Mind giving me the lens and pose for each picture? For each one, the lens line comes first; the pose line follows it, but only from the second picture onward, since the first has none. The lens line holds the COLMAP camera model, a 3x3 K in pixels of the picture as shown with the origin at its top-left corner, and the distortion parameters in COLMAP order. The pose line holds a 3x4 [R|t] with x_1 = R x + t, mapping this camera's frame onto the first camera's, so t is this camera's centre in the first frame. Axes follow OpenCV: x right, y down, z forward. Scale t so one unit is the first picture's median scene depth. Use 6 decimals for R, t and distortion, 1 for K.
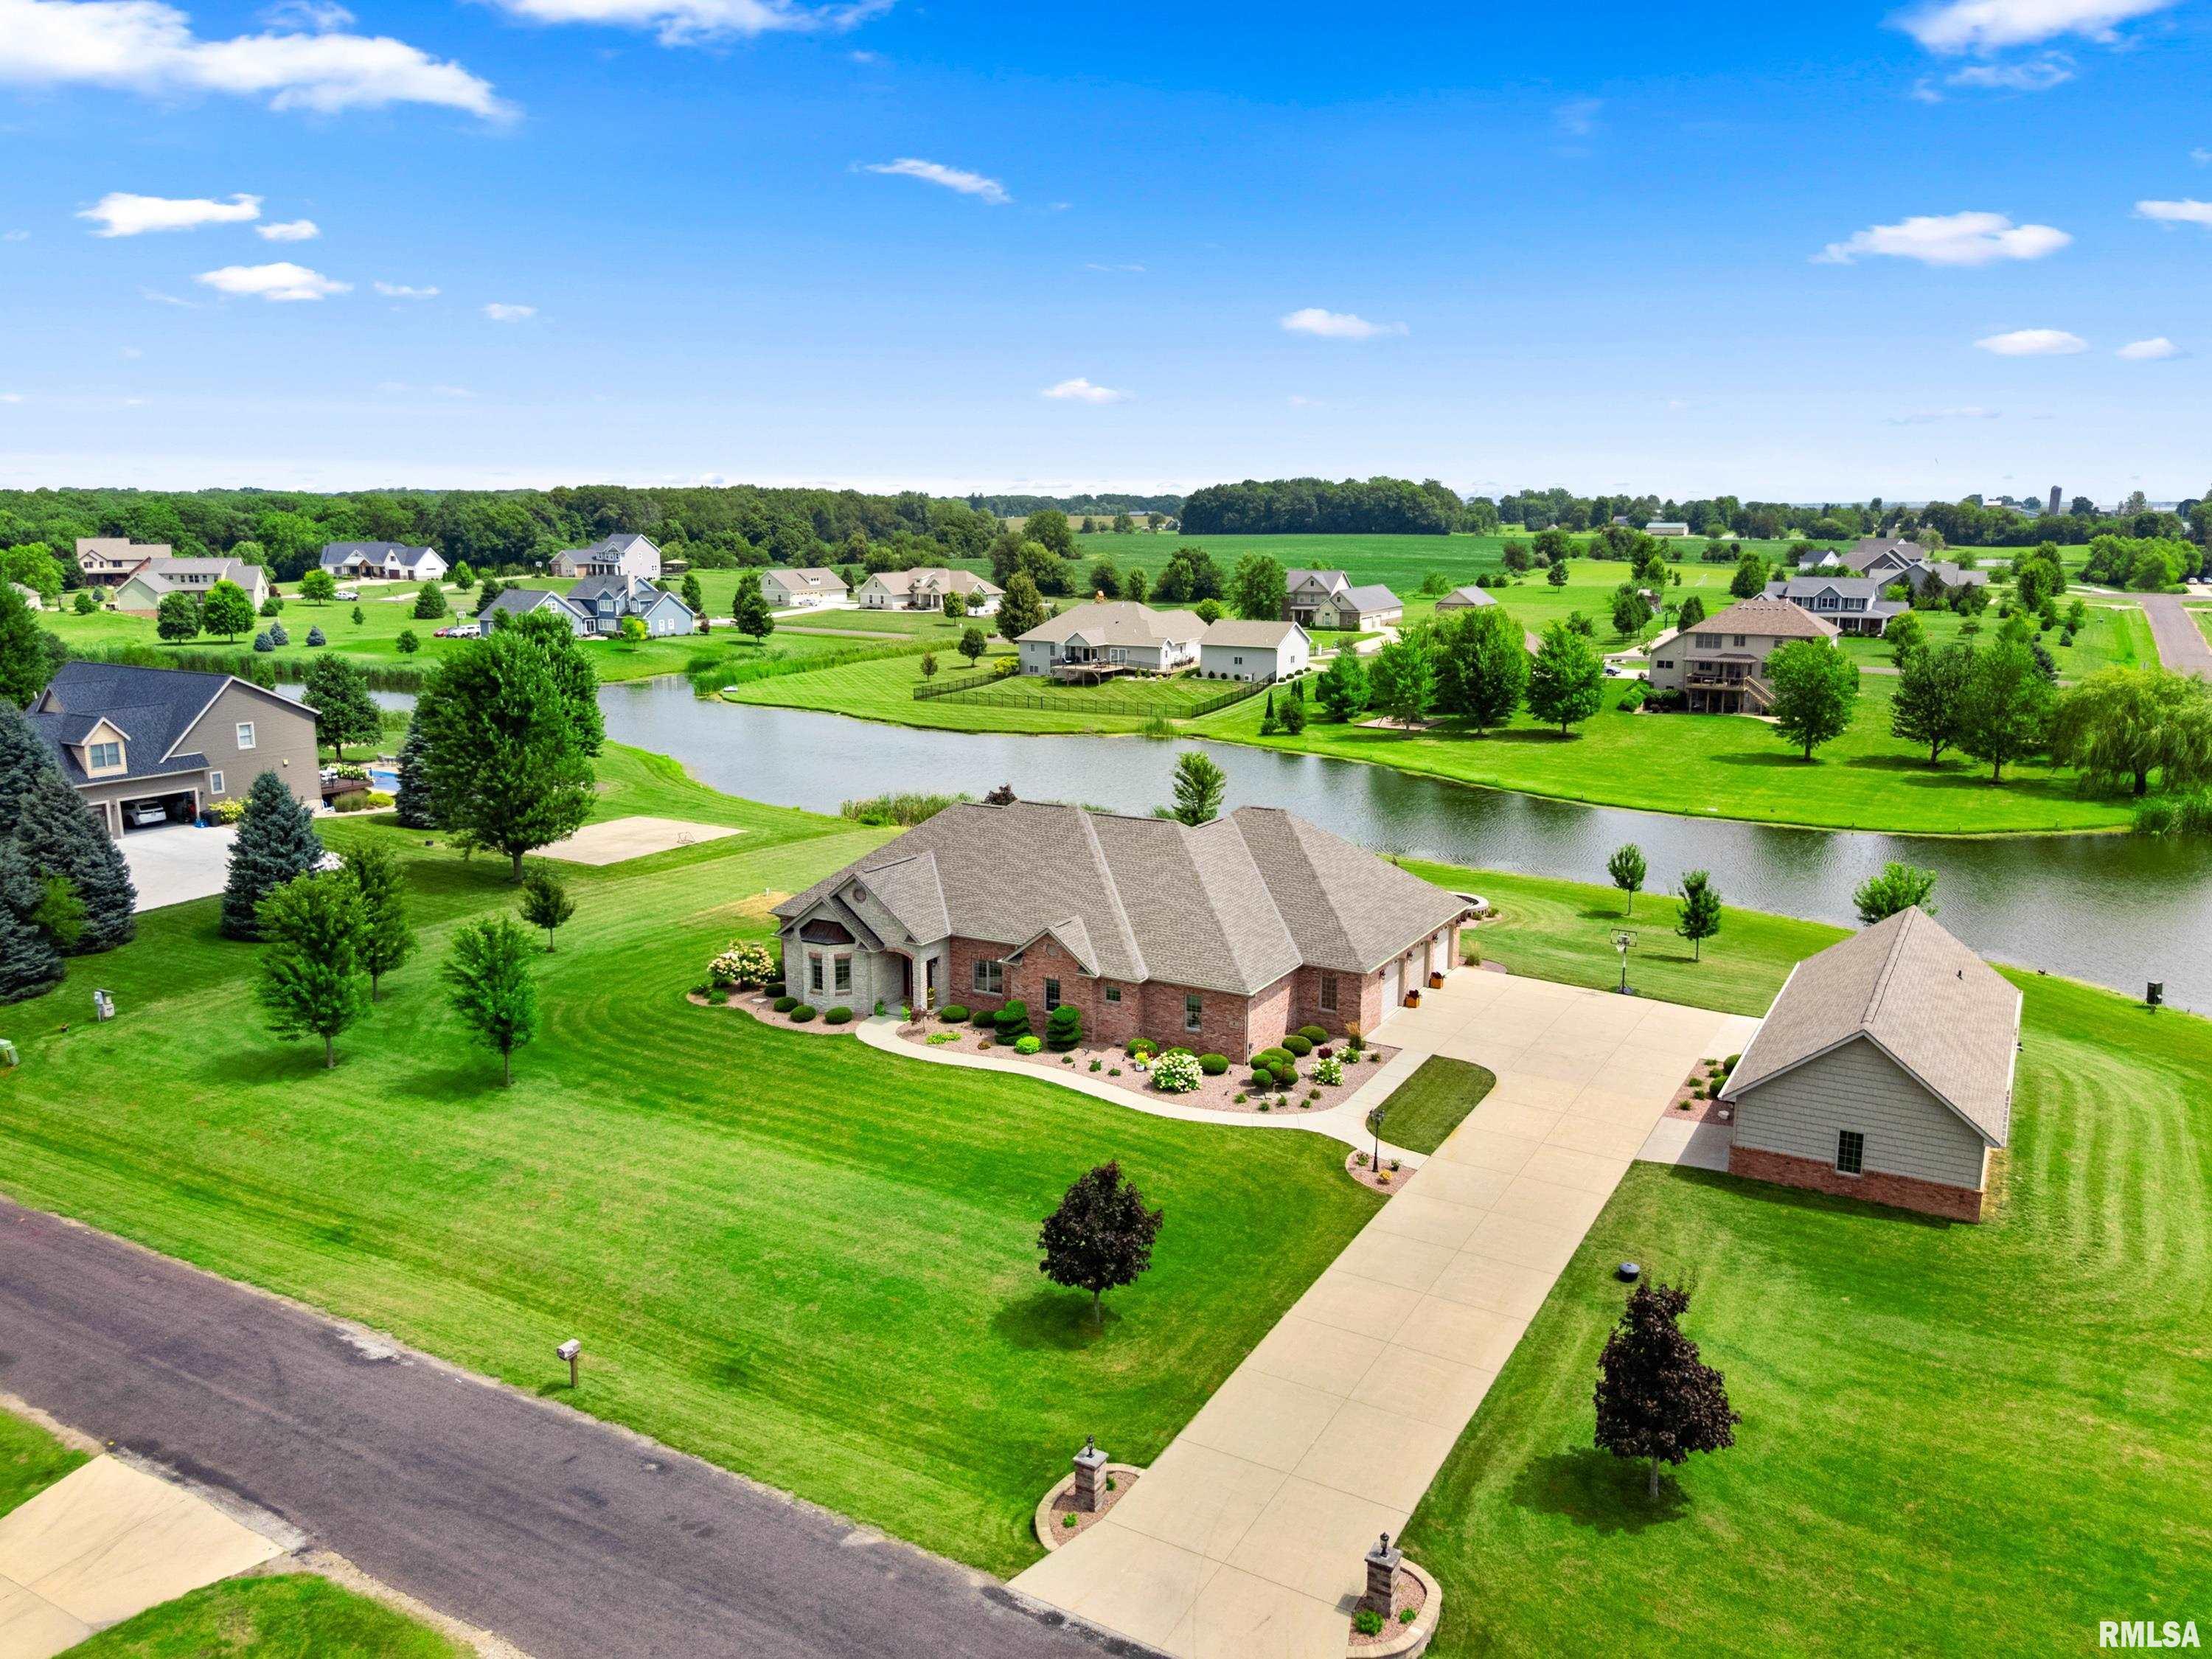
lens RADIAL K [[1647.7, 0, 1106.0], [0, 1647.7, 829.5], [0, 0, 1]] dist [0.120574, -0.184664]
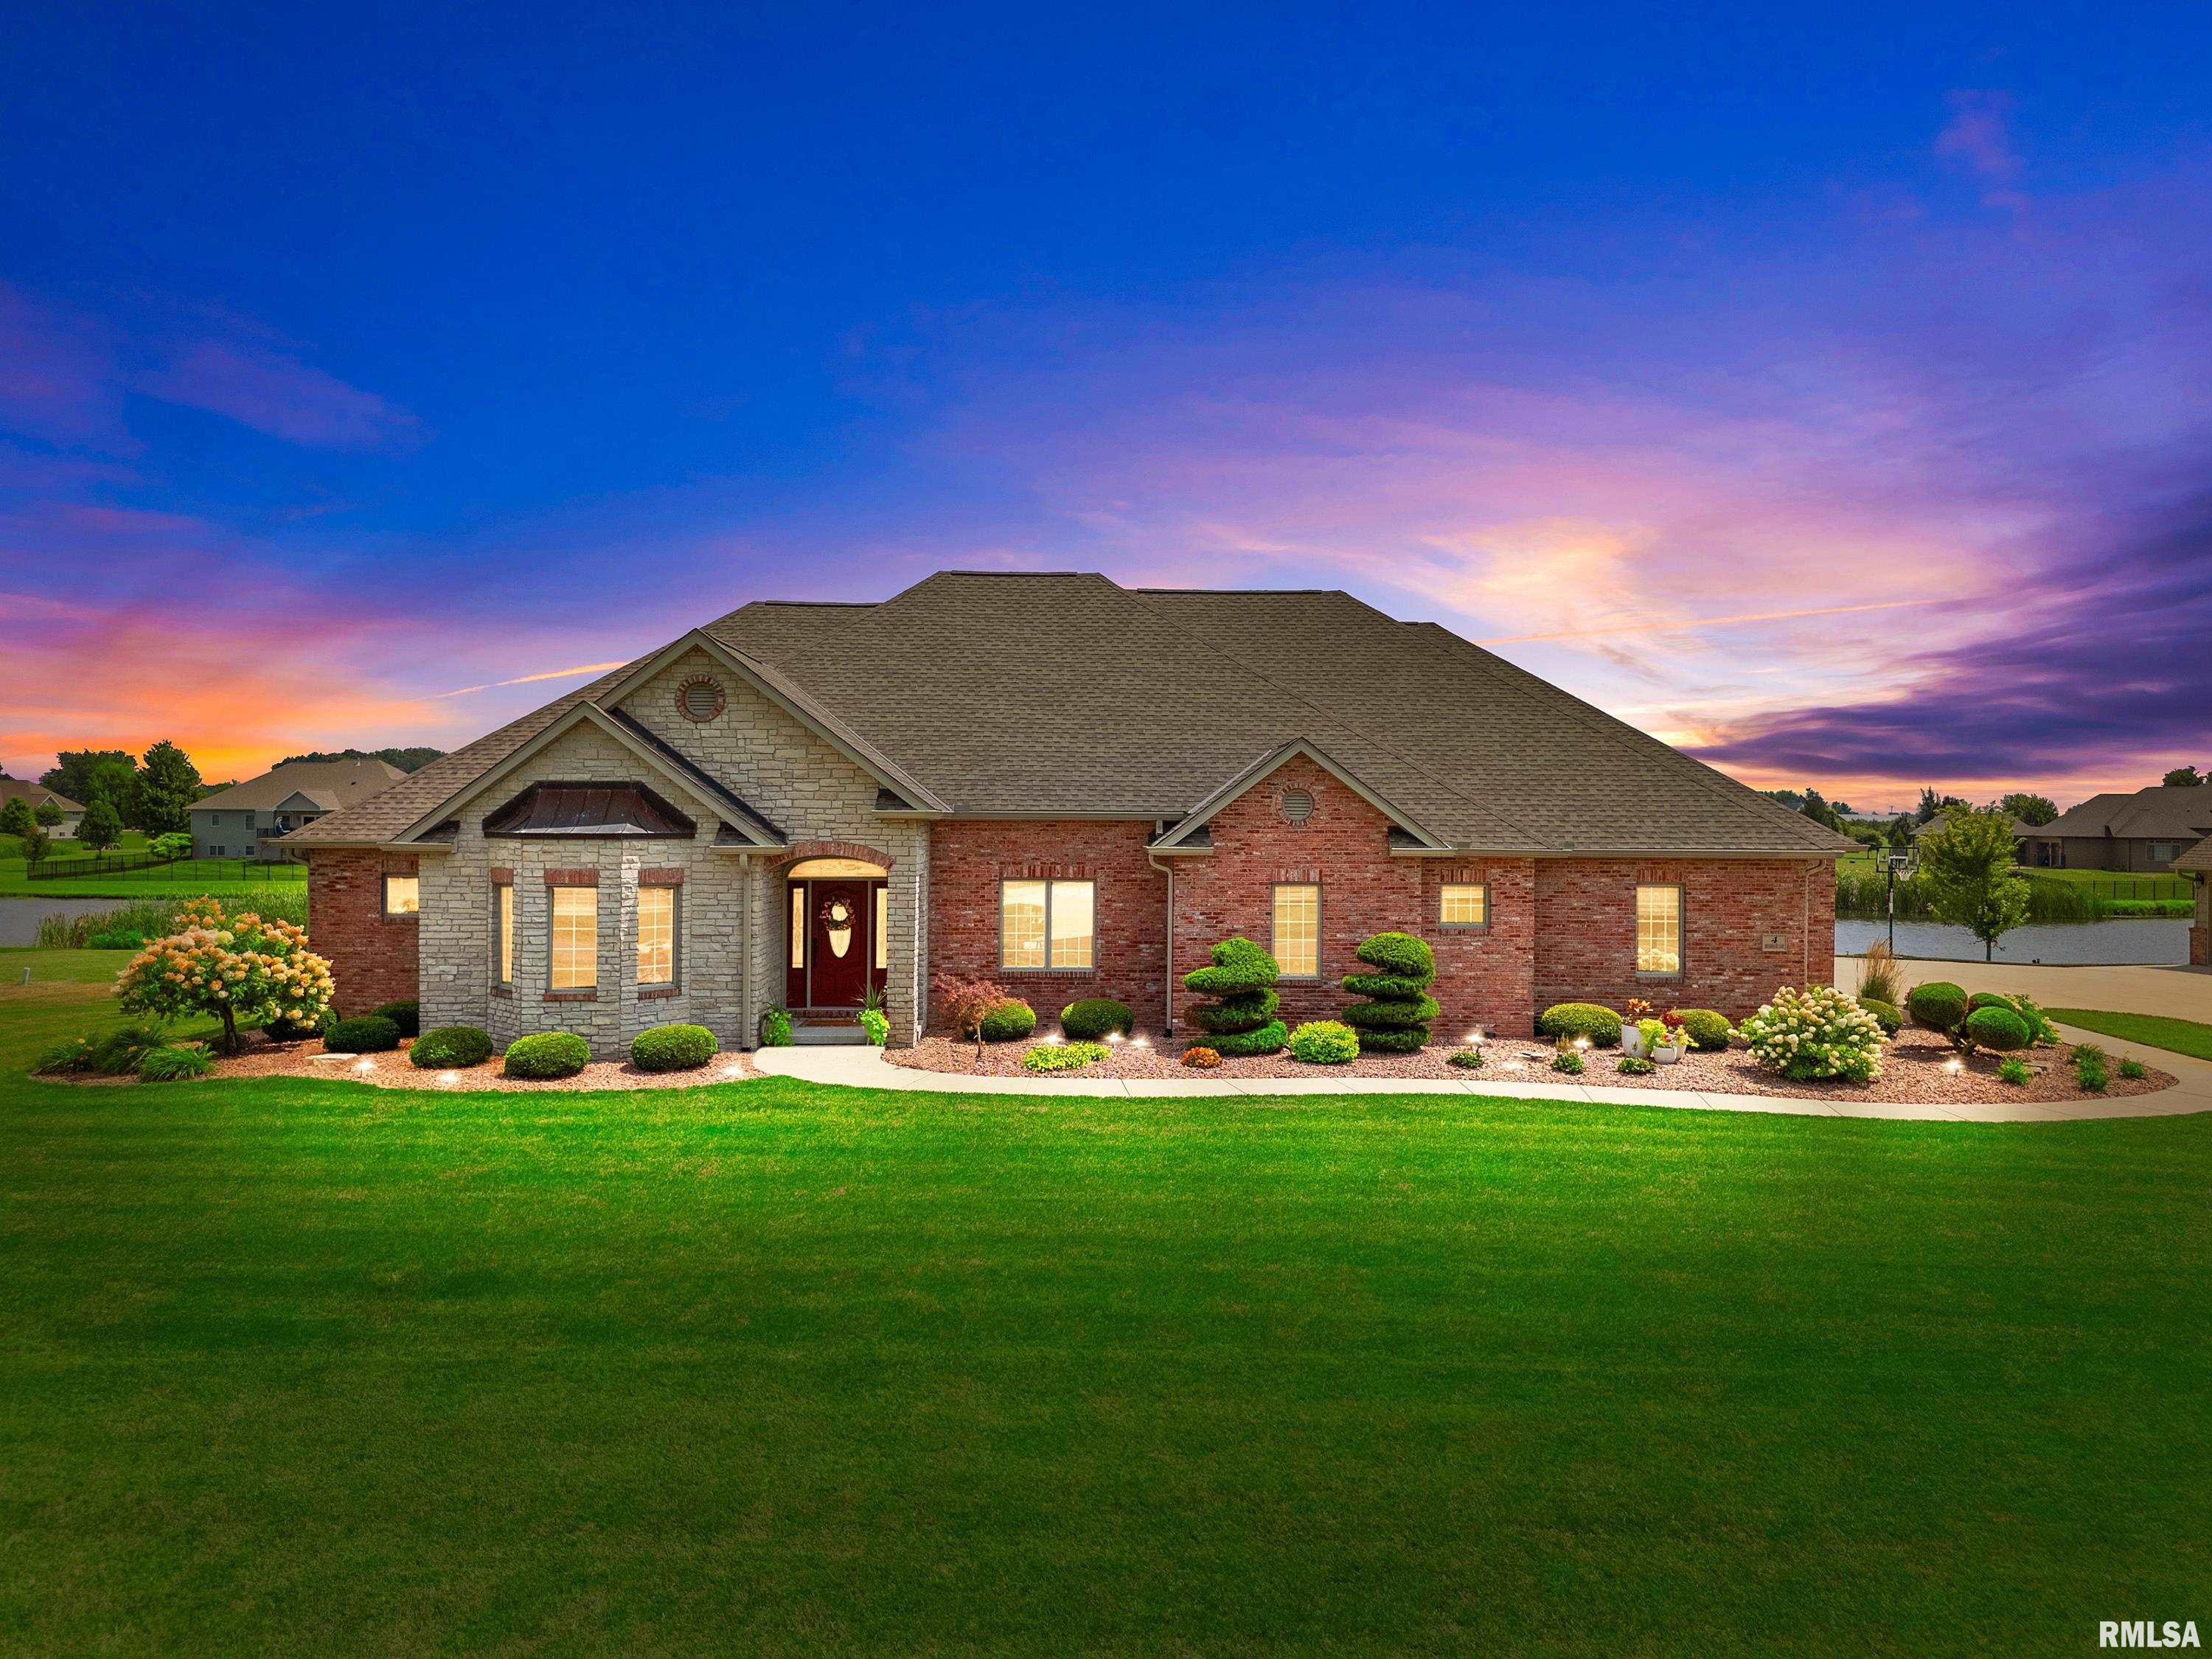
lens RADIAL K [[1647.7, 0, 1106.0], [0, 1647.7, 829.5], [0, 0, 1]] dist [0.120574, -0.184664]
pose [[0.859220, 0.001208, 0.511604, -0.263727], [0.095047, 0.982211, -0.161947, 0.135504], [-0.502699, 0.187775, 0.843821, 0.699856]]
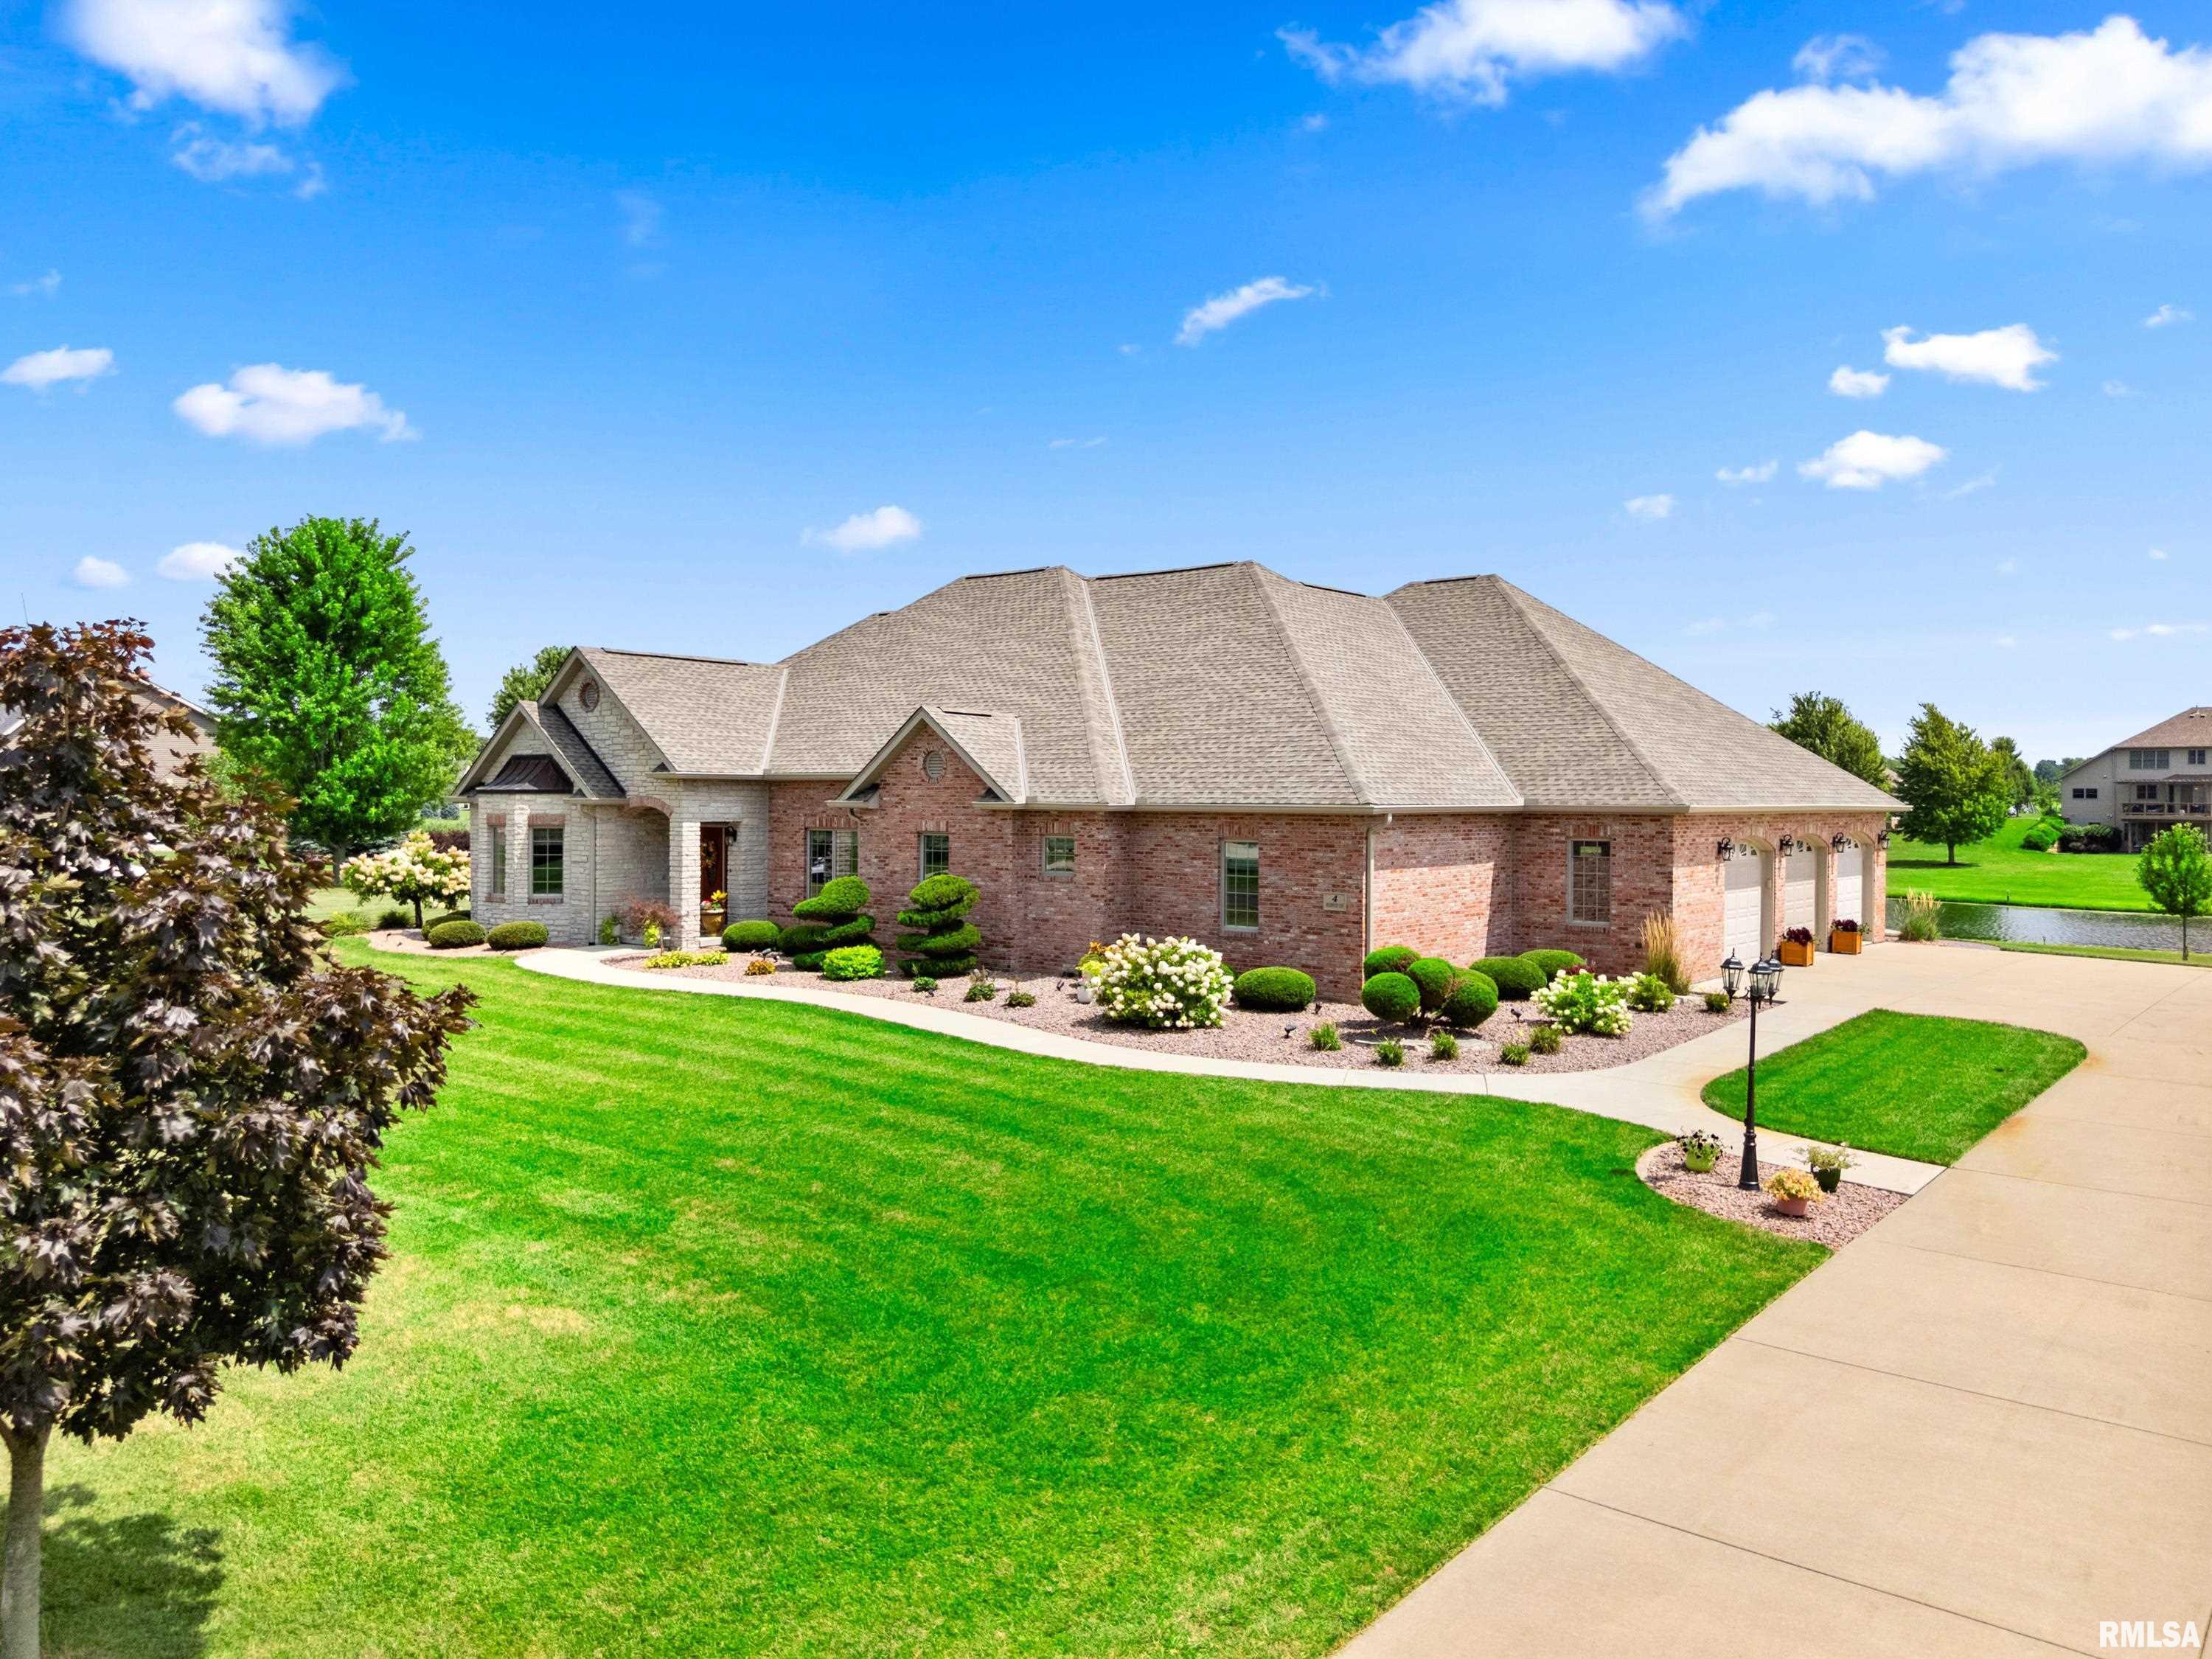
lens RADIAL K [[1660.8, 0, 1097.0], [0, 1660.8, 803.7], [0, 0, 1]] dist [0.035457, -0.006285]
pose [[0.985716, 0.004599, -0.168351, 0.083969], [-0.036659, 0.981517, -0.187831, 0.164132], [0.164376, 0.191320, 0.967666, 0.578784]]
